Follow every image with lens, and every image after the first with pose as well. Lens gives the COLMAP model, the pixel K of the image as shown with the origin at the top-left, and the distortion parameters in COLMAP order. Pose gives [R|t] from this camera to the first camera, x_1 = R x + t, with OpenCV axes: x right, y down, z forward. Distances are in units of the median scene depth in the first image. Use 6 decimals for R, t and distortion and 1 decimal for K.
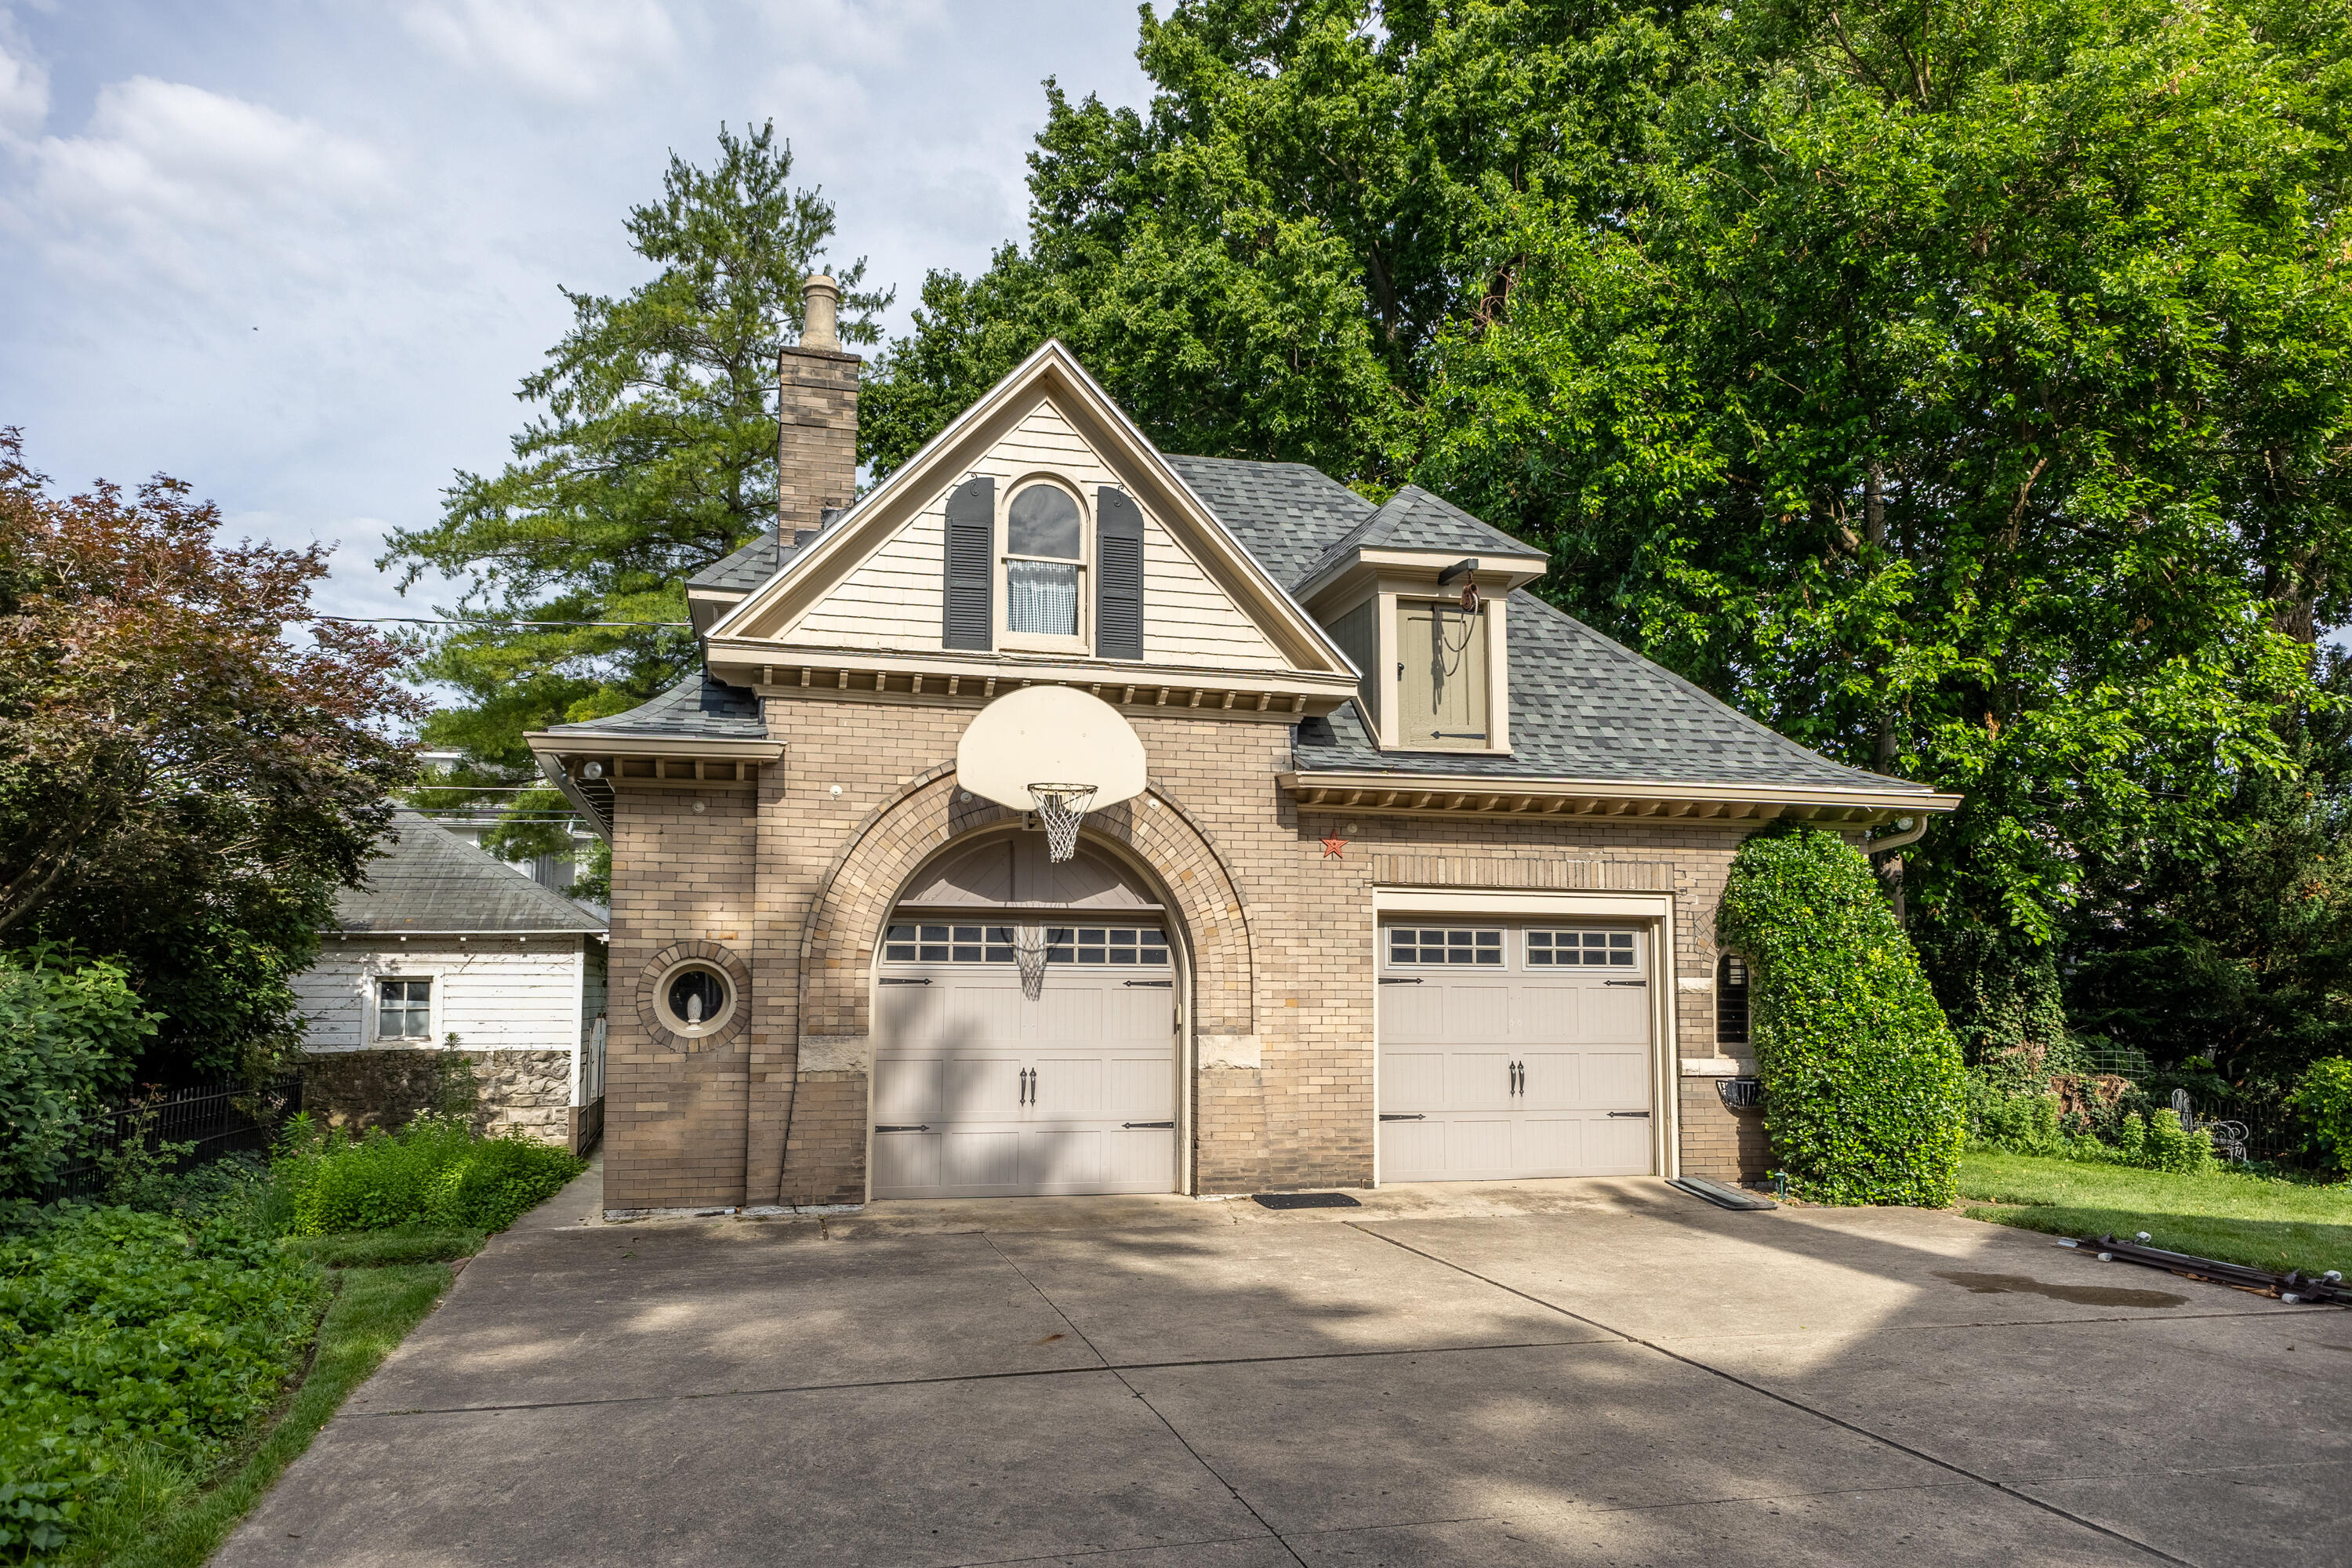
lens RADIAL K [[1563.6, 0, 1092.8], [0, 1563.6, 791.8], [0, 0, 1]] dist [0.046117, 0.000747]
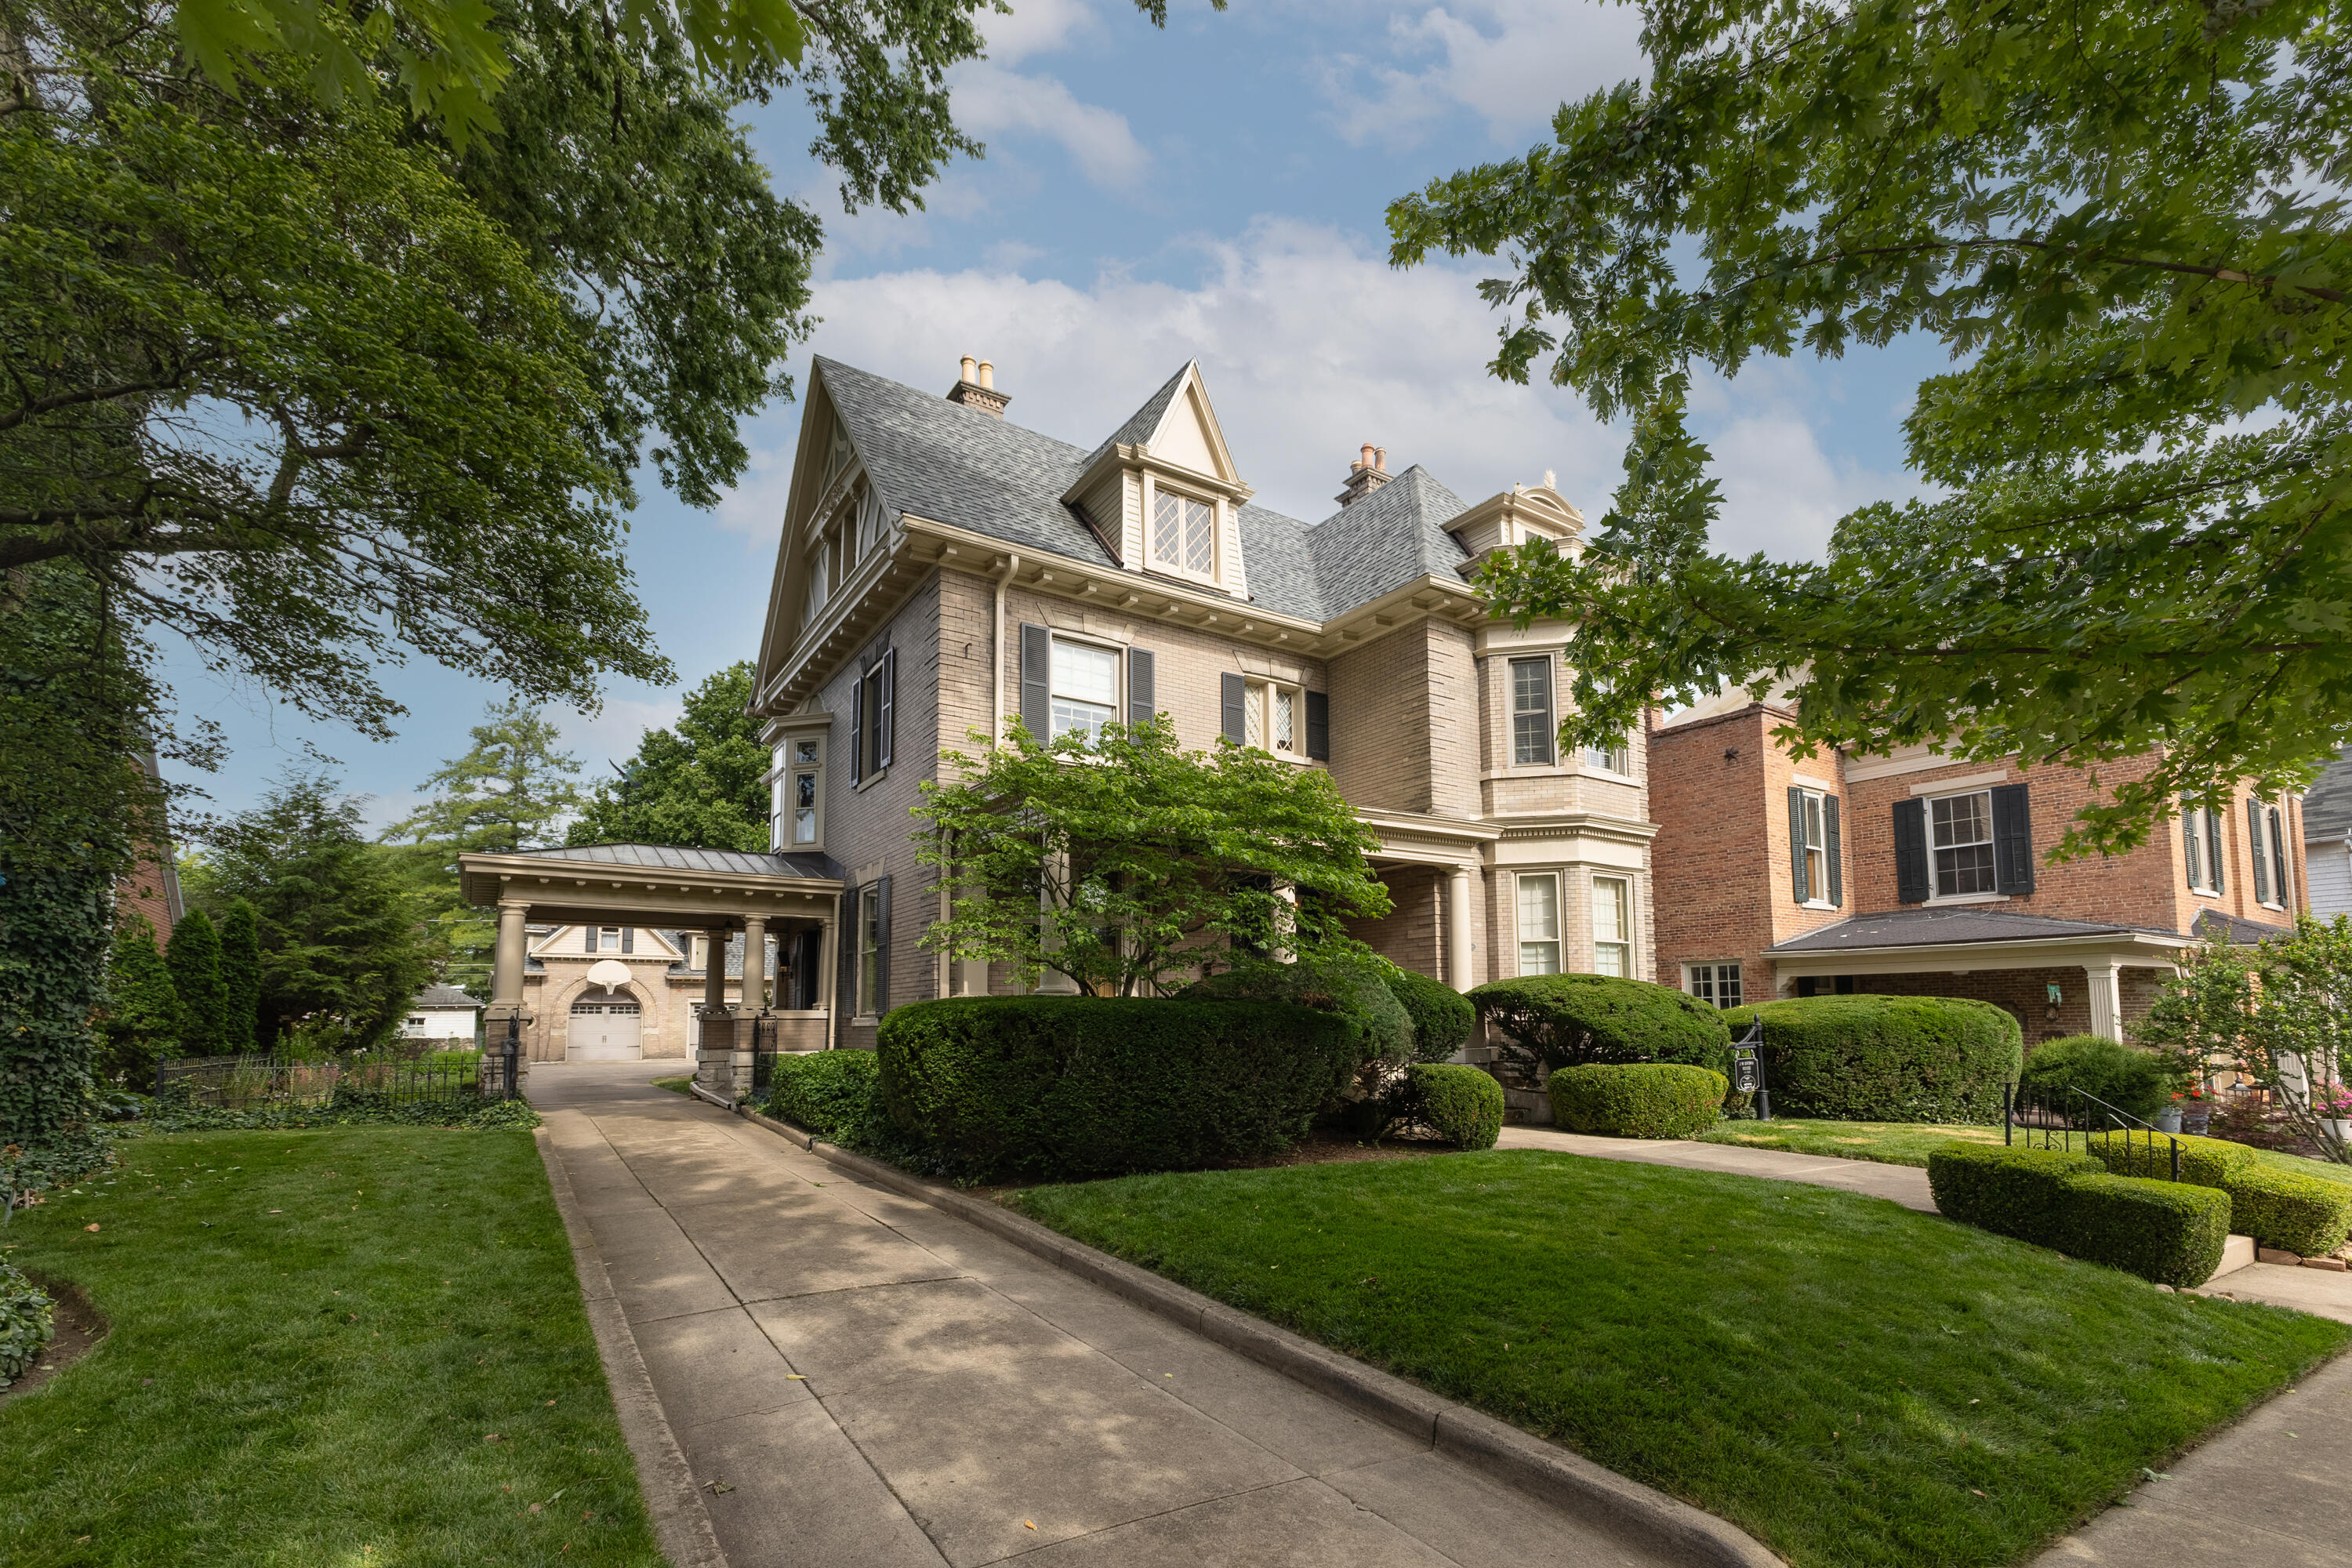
lens RADIAL K [[1038.2, 0, 1212.6], [0, 1038.2, 952.7], [0, 0, 1]] dist [0.012116, -0.002069]
pose [[0.922021, 0.016419, 0.386791, 0.375788], [-0.036574, 0.998326, 0.044805, -0.251805], [-0.385408, -0.055457, 0.921078, -2.303676]]
